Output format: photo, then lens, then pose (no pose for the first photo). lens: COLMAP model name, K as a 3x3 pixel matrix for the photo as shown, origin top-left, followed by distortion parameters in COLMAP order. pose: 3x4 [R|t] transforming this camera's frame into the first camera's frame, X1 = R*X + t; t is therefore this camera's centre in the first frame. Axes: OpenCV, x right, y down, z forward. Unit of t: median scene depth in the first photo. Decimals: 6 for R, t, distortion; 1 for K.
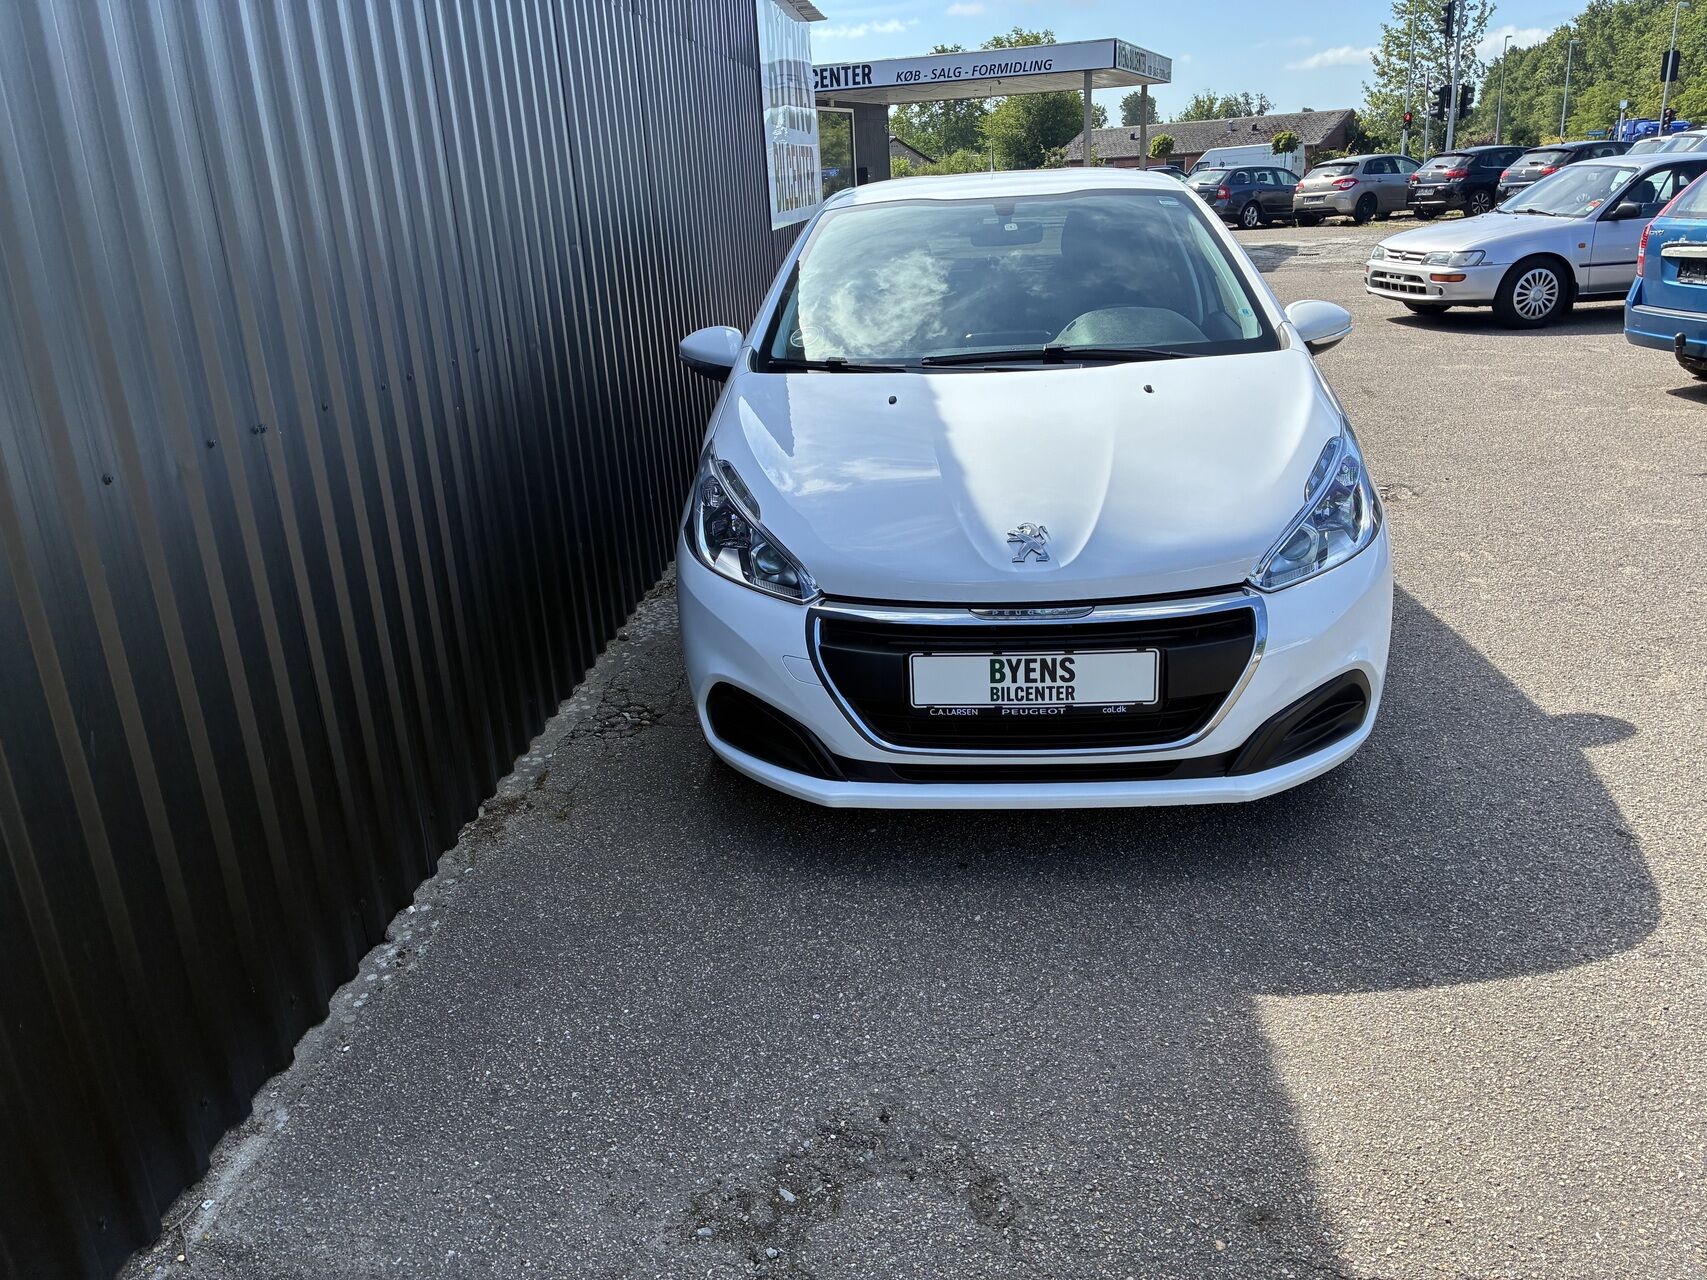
lens RADIAL K [[1280.1, 0, 858.6], [0, 1280.1, 588.2], [0, 0, 1]] dist [0.088678, -0.137181]
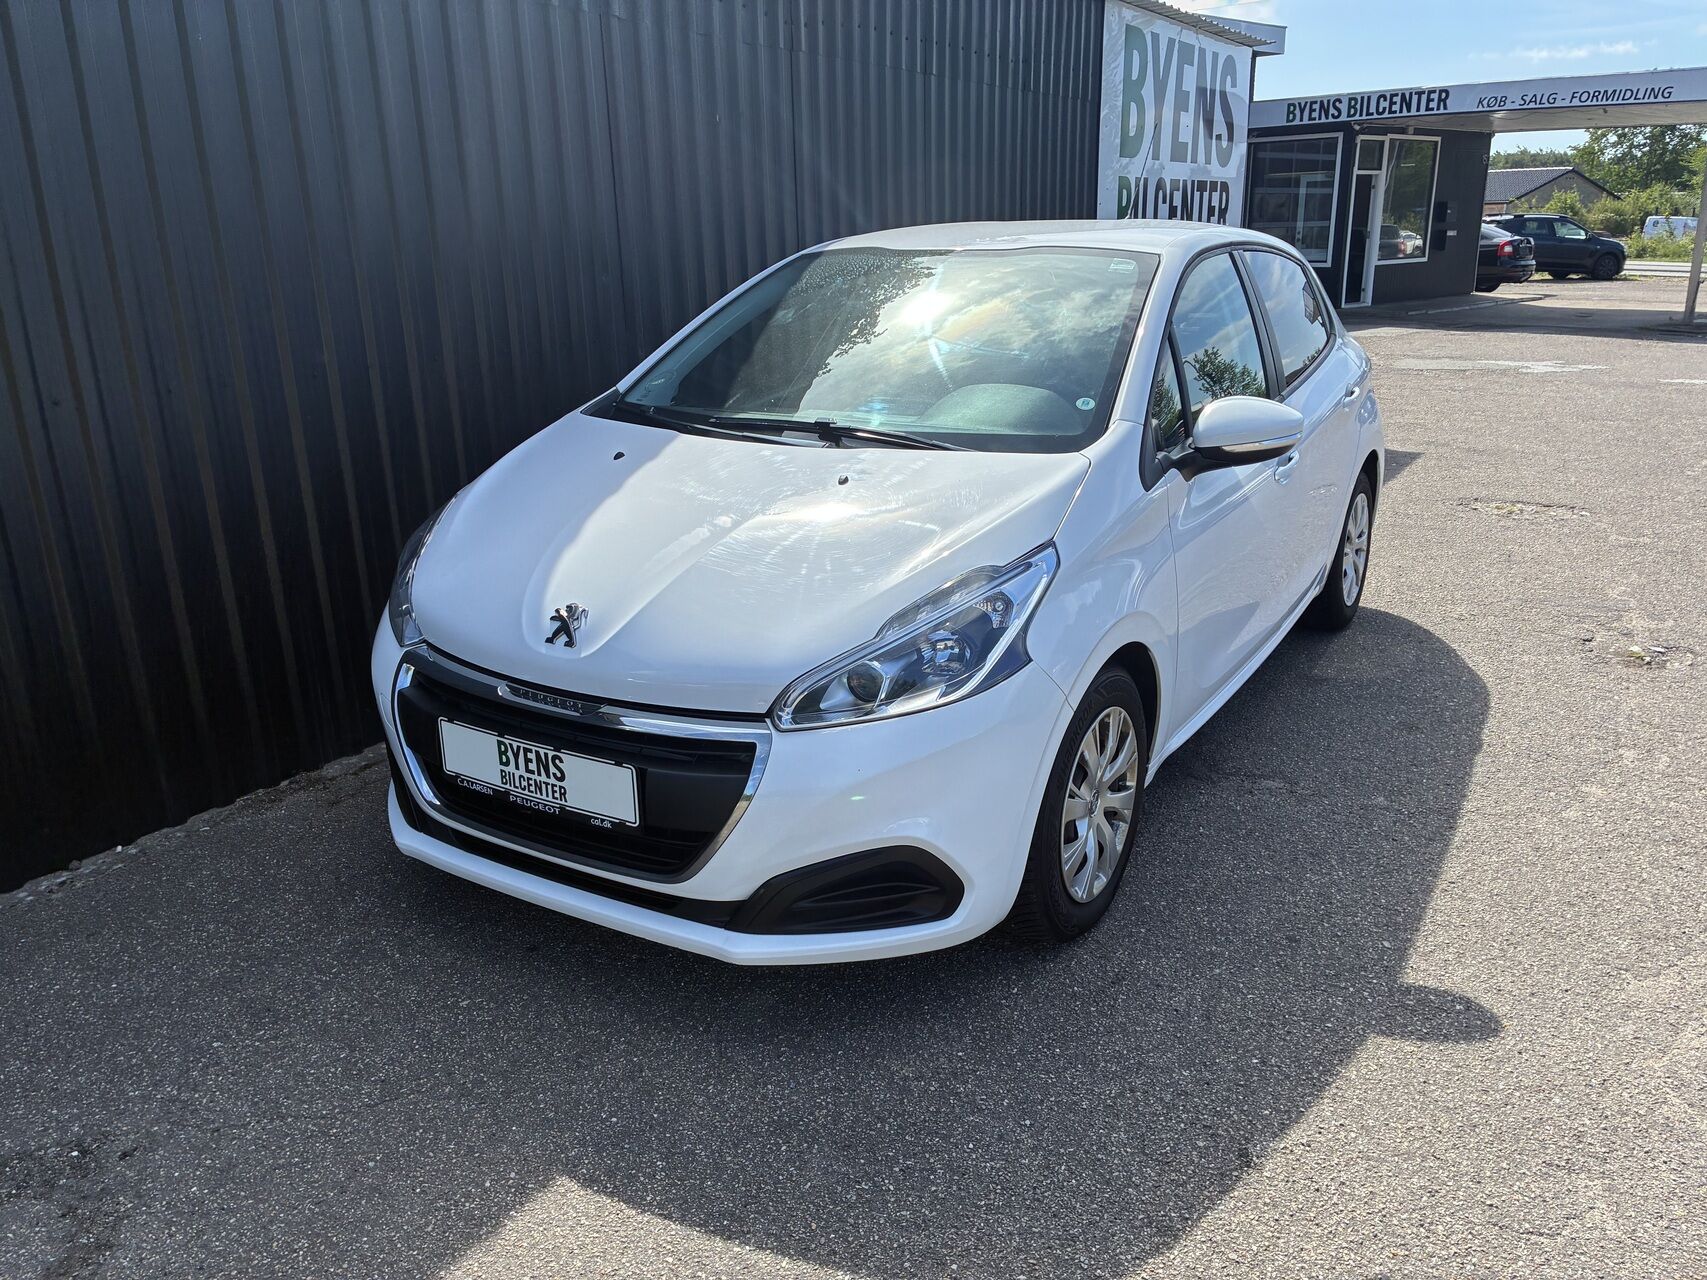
lens RADIAL K [[1272.0, 0, 862.2], [0, 1272.0, 610.9], [0, 0, 1]] dist [0.083673, -0.122858]
pose [[0.890853, 0.169988, -0.421290, 0.711559], [-0.169456, 0.984765, 0.039018, -0.117496], [0.421505, 0.036631, 0.906086, 0.258508]]
